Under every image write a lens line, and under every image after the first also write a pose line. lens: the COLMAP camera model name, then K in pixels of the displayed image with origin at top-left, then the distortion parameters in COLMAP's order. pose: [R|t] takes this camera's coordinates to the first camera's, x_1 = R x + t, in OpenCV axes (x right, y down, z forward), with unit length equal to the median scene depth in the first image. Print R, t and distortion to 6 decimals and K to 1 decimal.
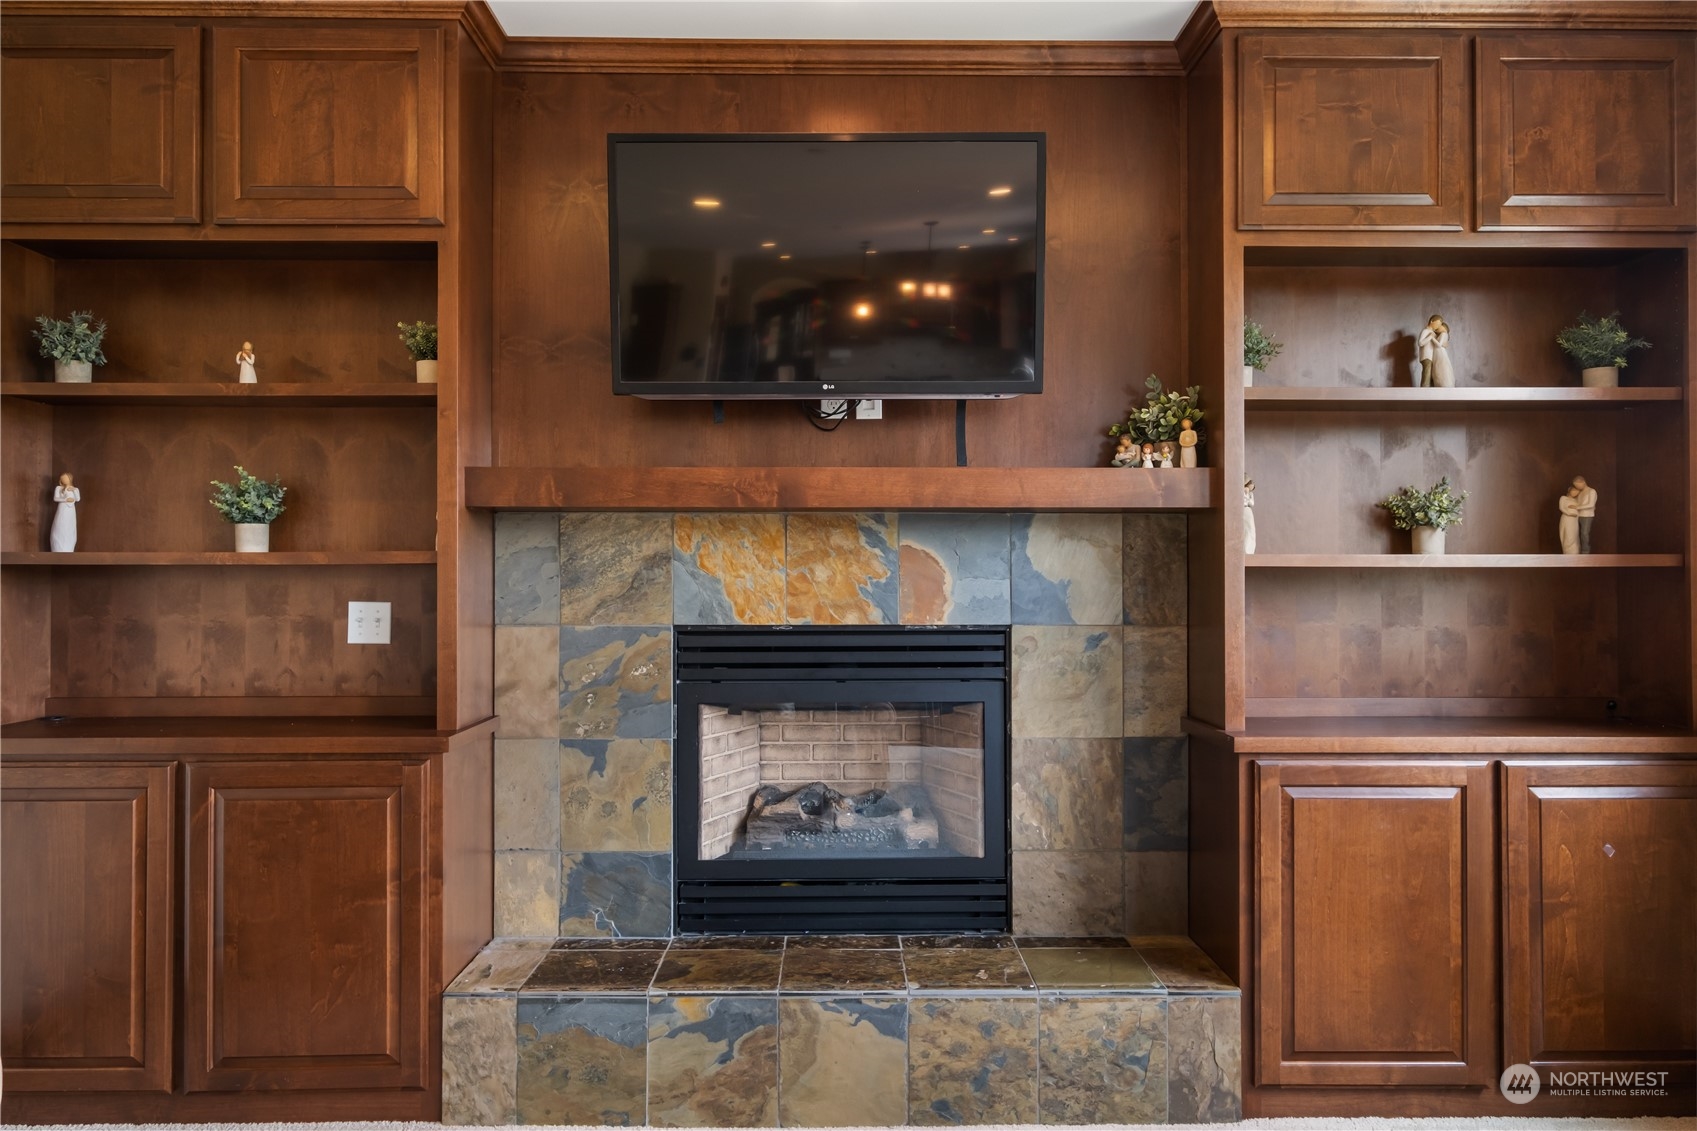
lens RADIAL K [[1158.6, 0, 848.5], [0, 1158.6, 565.5], [0, 0, 1]] dist [0.001116, 0.002001]
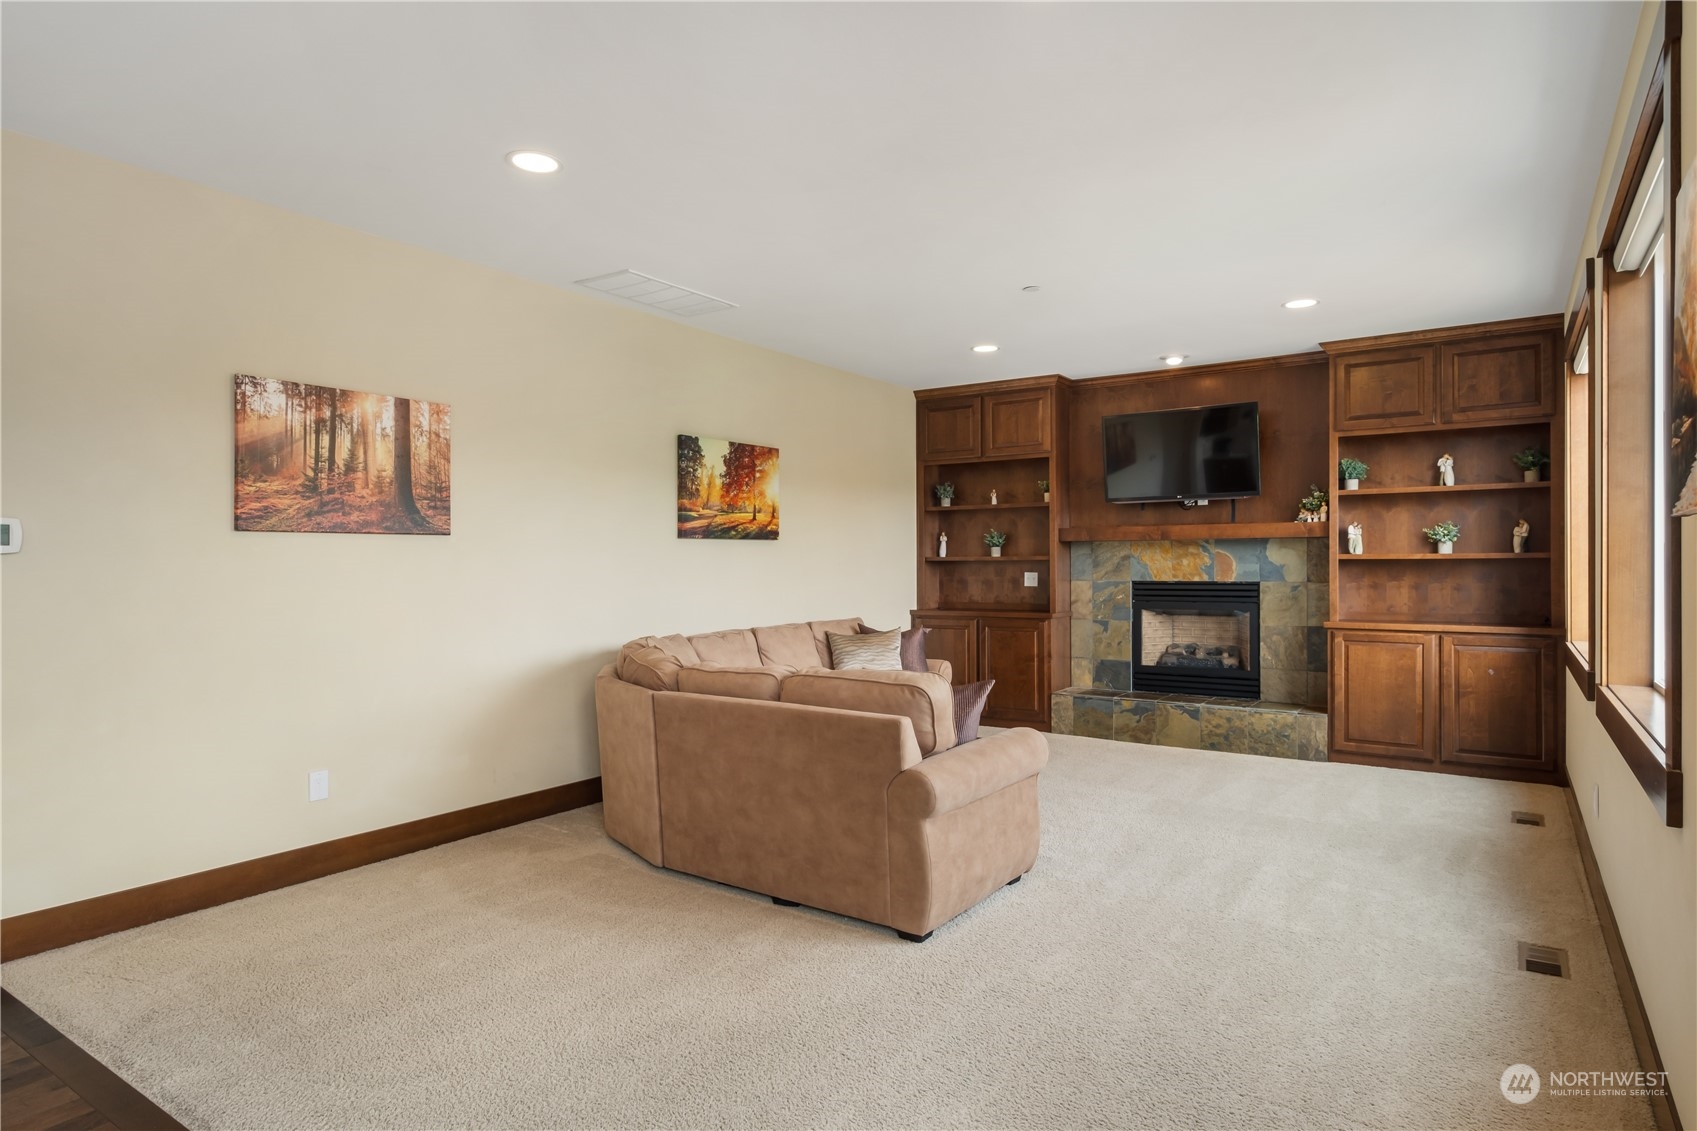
lens RADIAL K [[956.9, 0, 848.5], [0, 956.9, 565.5], [0, 0, 1]] dist [0.000111, 0.000053]
pose [[0.819106, -0.002586, -0.573637, 0.624604], [0.010245, 0.999896, 0.010121, -0.016514], [0.573551, -0.014167, 0.819047, -1.308657]]
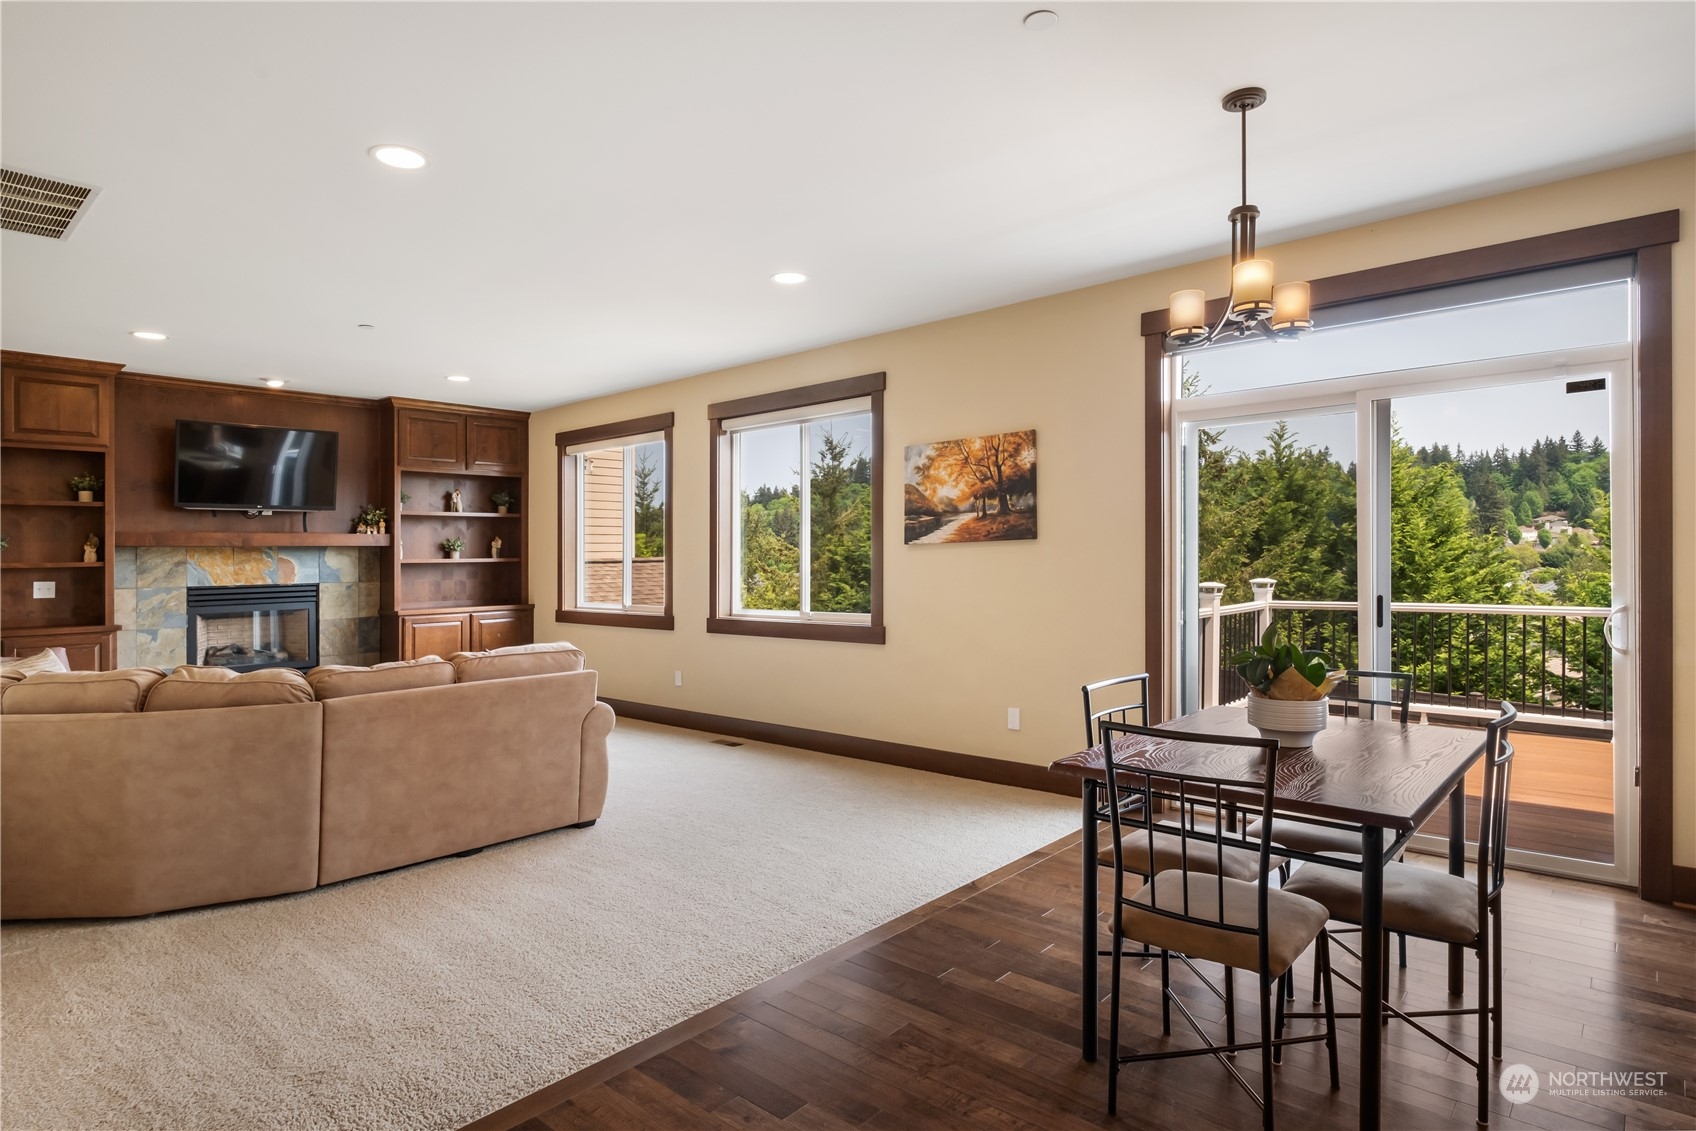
lens RADIAL K [[921.1, 0, 857.4], [0, 921.1, 528.3], [0, 0, 1]] dist [0.000921, -0.000686]
pose [[0.672932, 0.012615, 0.739597, -0.715375], [0.006375, 0.999719, -0.022851, -0.028979], [-0.739677, 0.020092, 0.672662, -1.717100]]
